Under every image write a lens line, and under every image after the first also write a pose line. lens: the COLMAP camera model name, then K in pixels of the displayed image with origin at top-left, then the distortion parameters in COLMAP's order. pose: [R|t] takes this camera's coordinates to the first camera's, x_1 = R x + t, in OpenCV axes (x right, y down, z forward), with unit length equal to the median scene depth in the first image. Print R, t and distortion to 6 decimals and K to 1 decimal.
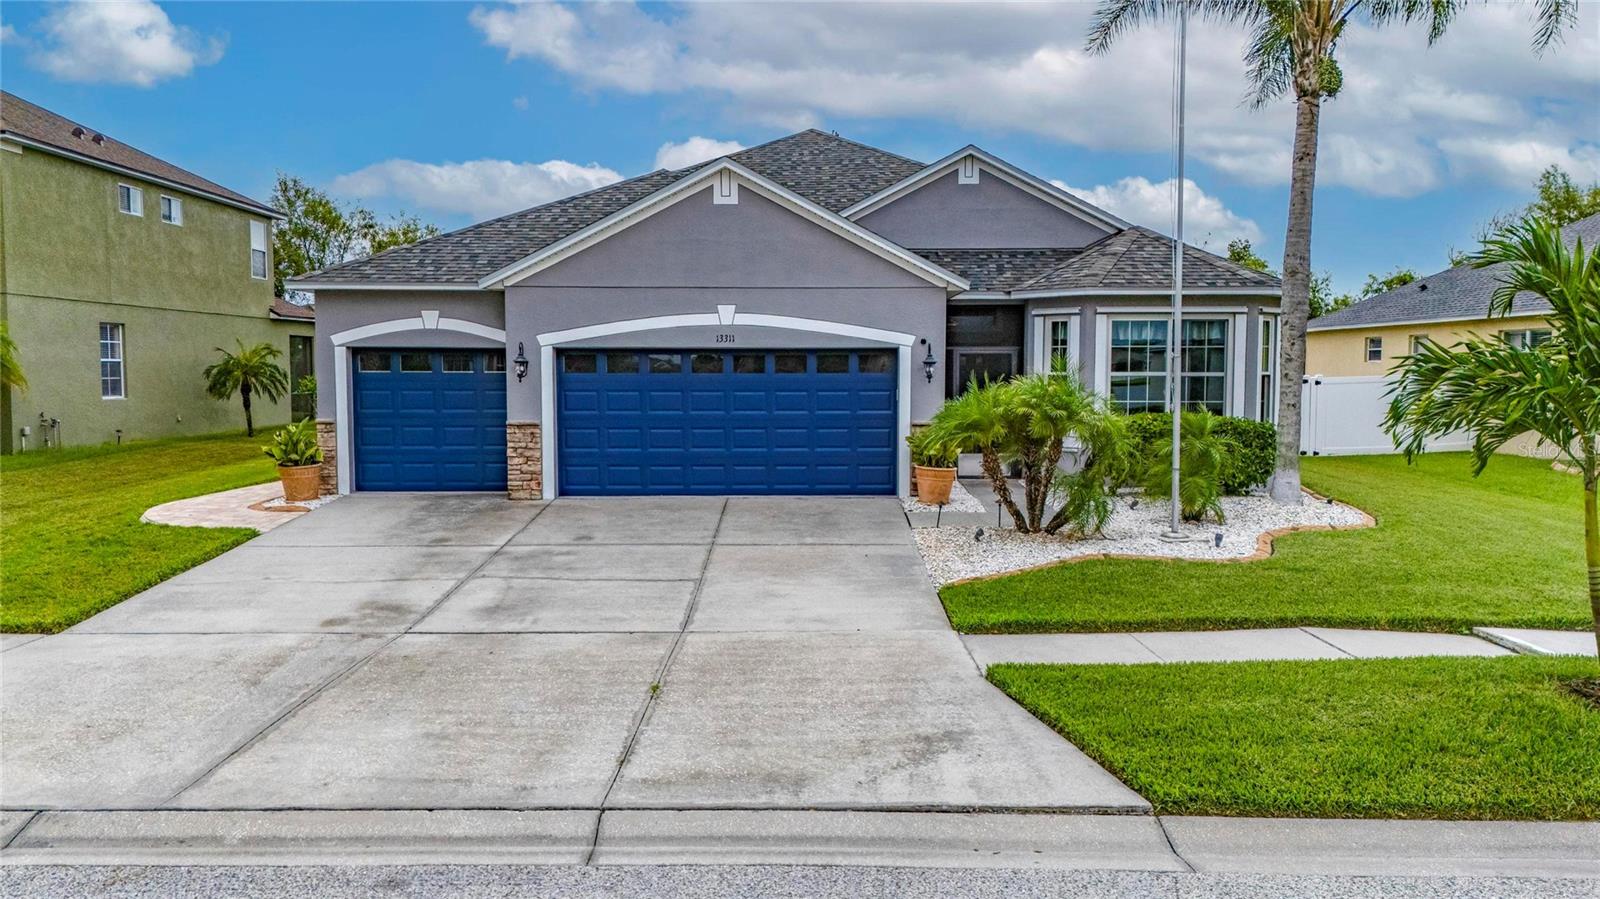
lens RADIAL K [[1201.7, 0, 800.0], [0, 1201.7, 449.5], [0, 0, 1]] dist [0.092125, -0.110479]
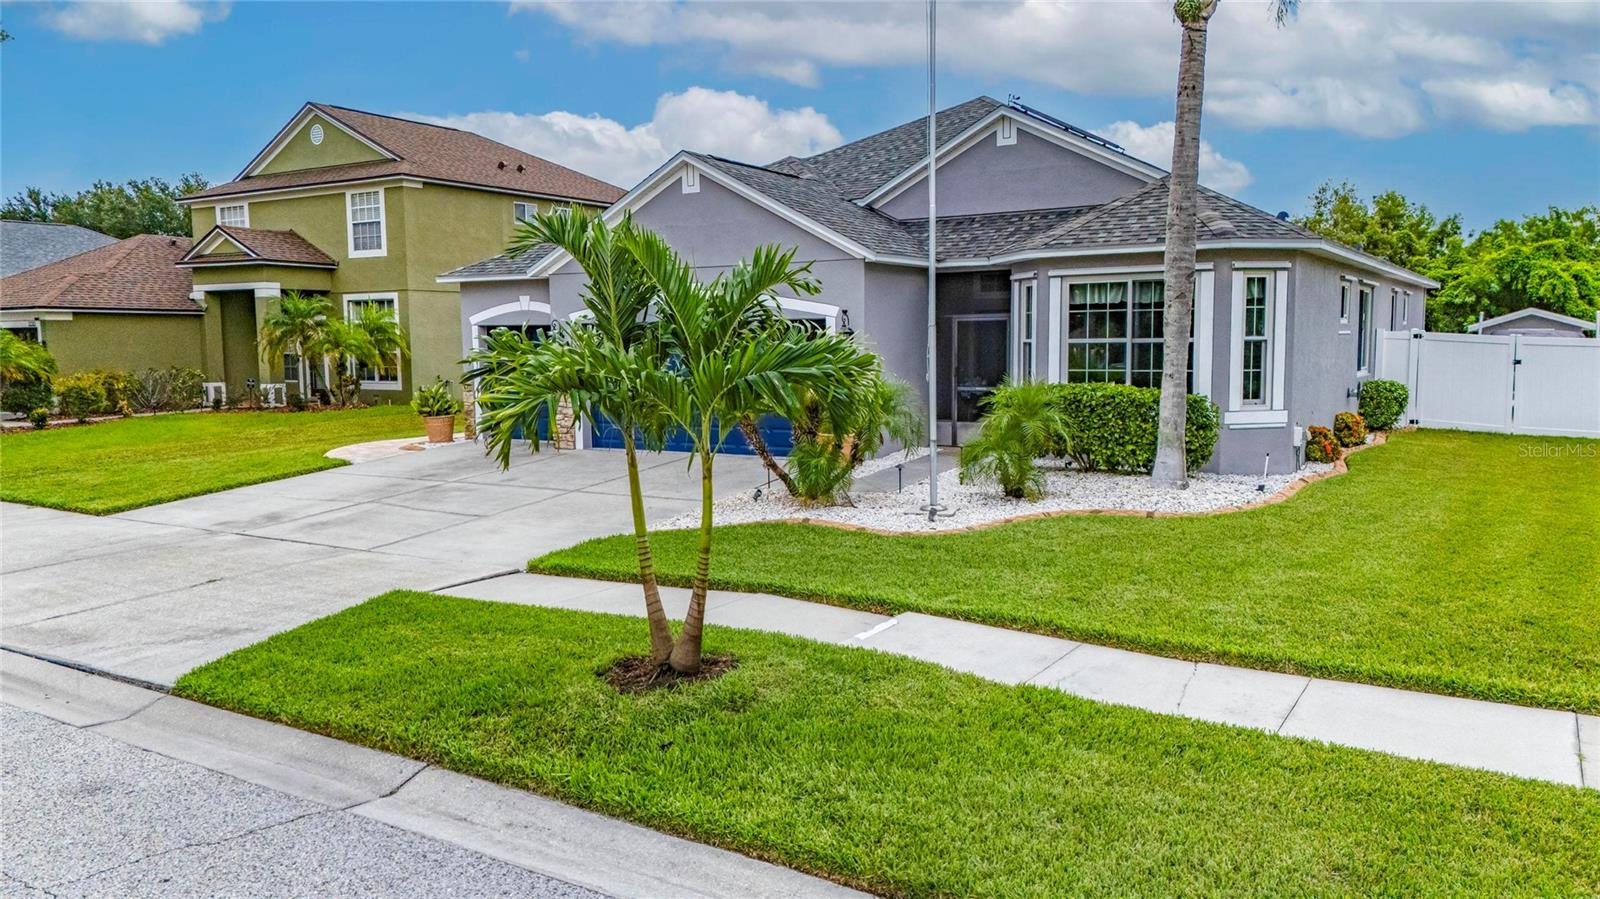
lens RADIAL K [[1171.3, 0, 800.0], [0, 1171.3, 449.5], [0, 0, 1]] dist [0.115718, -0.189846]
pose [[0.846266, 0.038896, -0.531339, 0.609408], [-0.022520, 0.999052, 0.037267, -0.007762], [0.532284, -0.019572, 0.846340, 0.118492]]
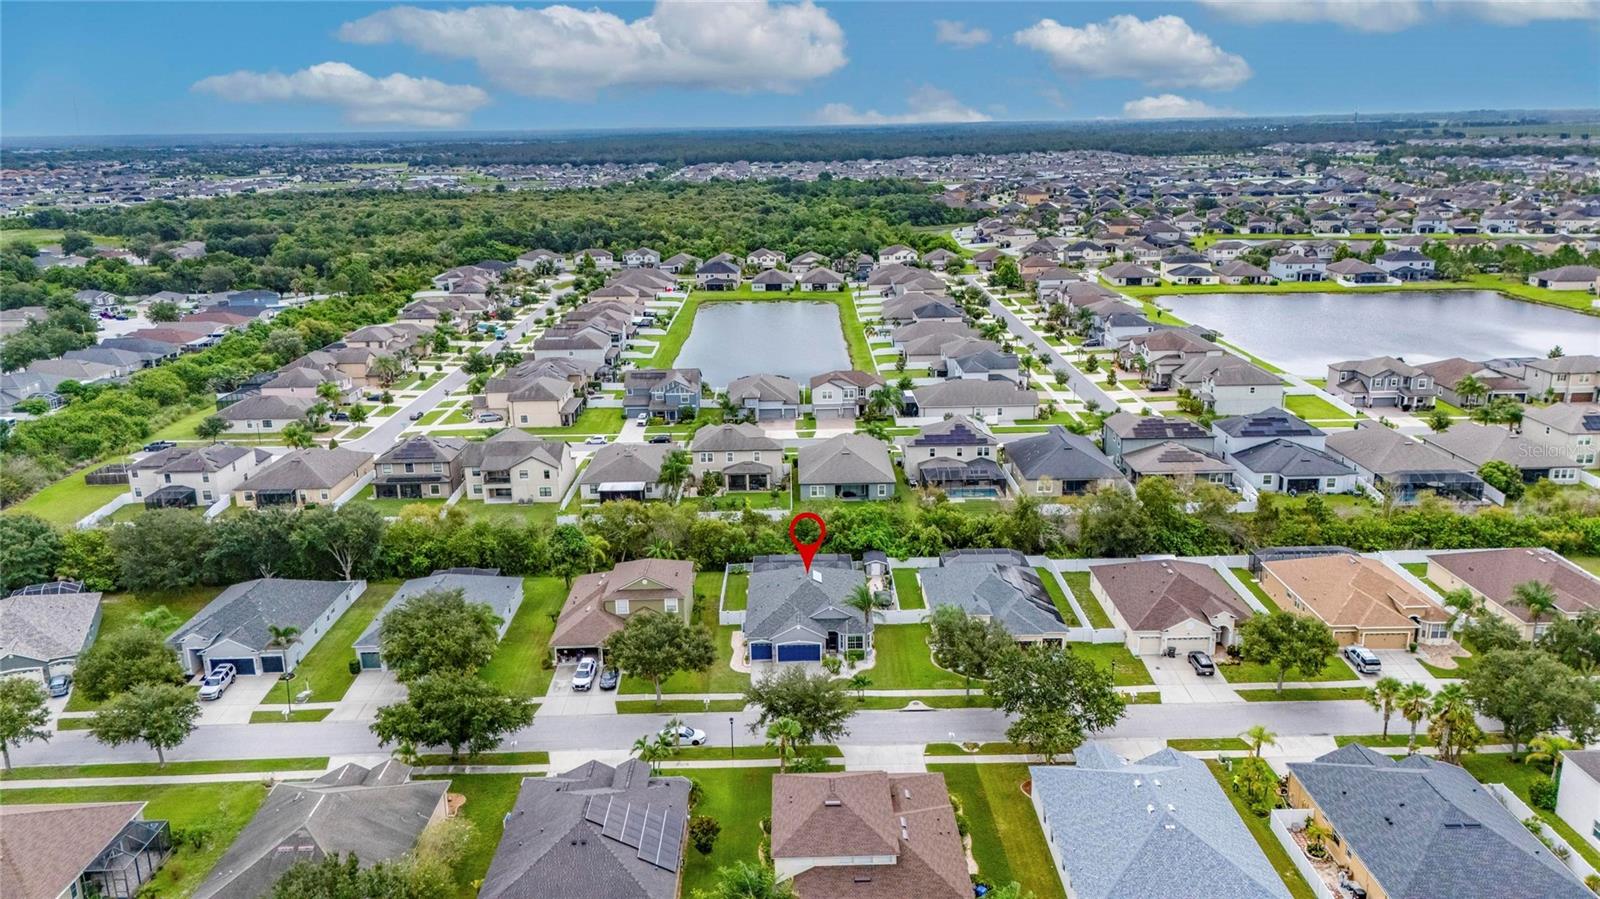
lens RADIAL K [[1171.2, 0, 800.0], [0, 1171.2, 449.5], [0, 0, 1]] dist [0.084074, -0.086331]
pose [[0.999723, -0.022420, 0.007184, -0.080461], [0.020504, 0.979124, 0.202227, -2.981515], [-0.011567, -0.202024, 0.979312, -6.499935]]
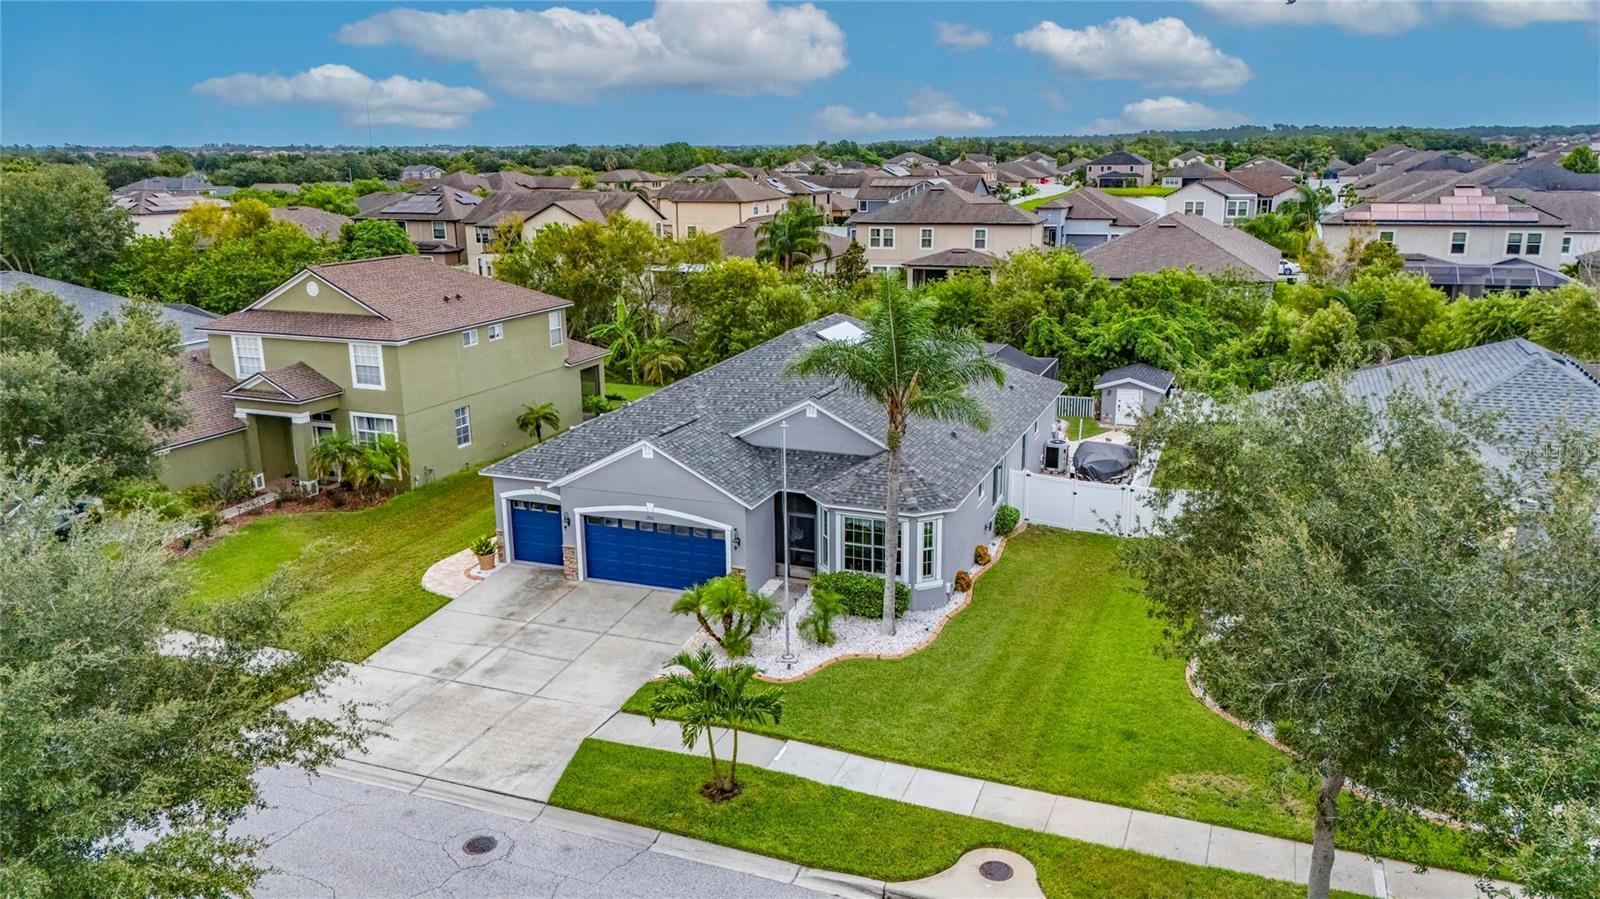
lens RADIAL K [[1171.2, 0, 800.0], [0, 1171.2, 449.5], [0, 0, 1]] dist [0.084074, -0.086331]
pose [[0.929159, 0.080095, -0.360901, 0.910883], [-0.011464, 0.982020, 0.188426, -0.598114], [0.369504, -0.170941, 0.913371, -0.755826]]
